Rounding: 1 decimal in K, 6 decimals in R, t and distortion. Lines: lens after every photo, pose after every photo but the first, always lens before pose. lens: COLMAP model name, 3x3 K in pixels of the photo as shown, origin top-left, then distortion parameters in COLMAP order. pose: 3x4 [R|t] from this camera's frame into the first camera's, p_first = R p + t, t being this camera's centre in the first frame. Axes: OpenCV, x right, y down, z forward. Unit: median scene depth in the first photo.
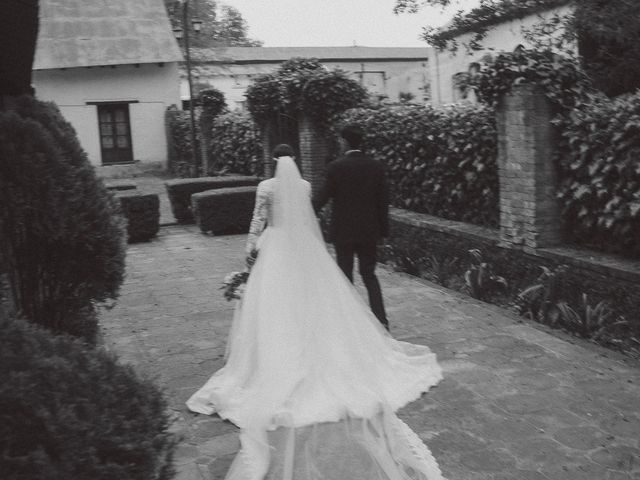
lens RADIAL K [[1116.6, 0, 320.0], [0, 1116.6, 240.0], [0, 0, 1]] dist [0.096622, 0.081347]
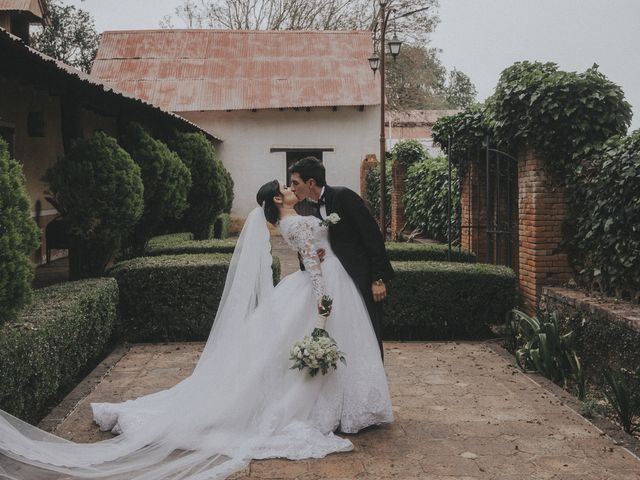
lens RADIAL K [[864.4, 0, 298.2], [0, 864.4, 238.6], [0, 0, 1]] dist [0.022610, 0.033498]
pose [[0.961318, 0.065950, -0.267430, -0.008131], [-0.080985, 0.995673, -0.045573, -0.045310], [0.263268, 0.065468, 0.962499, 0.717553]]
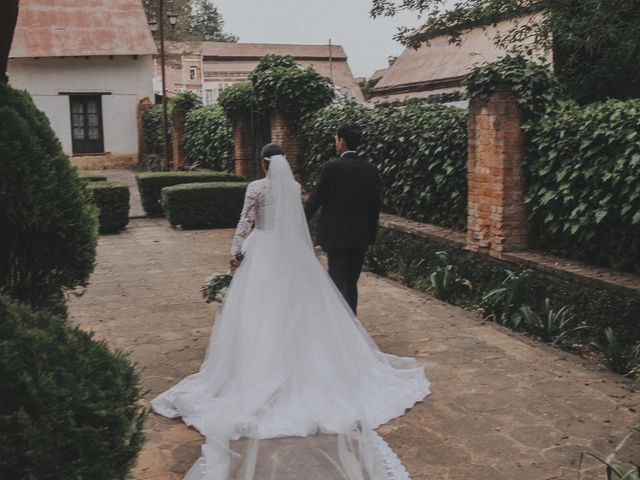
lens RADIAL K [[1127.1, 0, 292.3], [0, 1127.1, 241.2], [0, 0, 1]] dist [0.126821, 0.067366]
pose [[0.999431, 0.033586, 0.003121, 0.000525], [-0.033591, 0.999435, 0.001412, 0.002019], [-0.003072, -0.001516, 0.999994, -0.016882]]
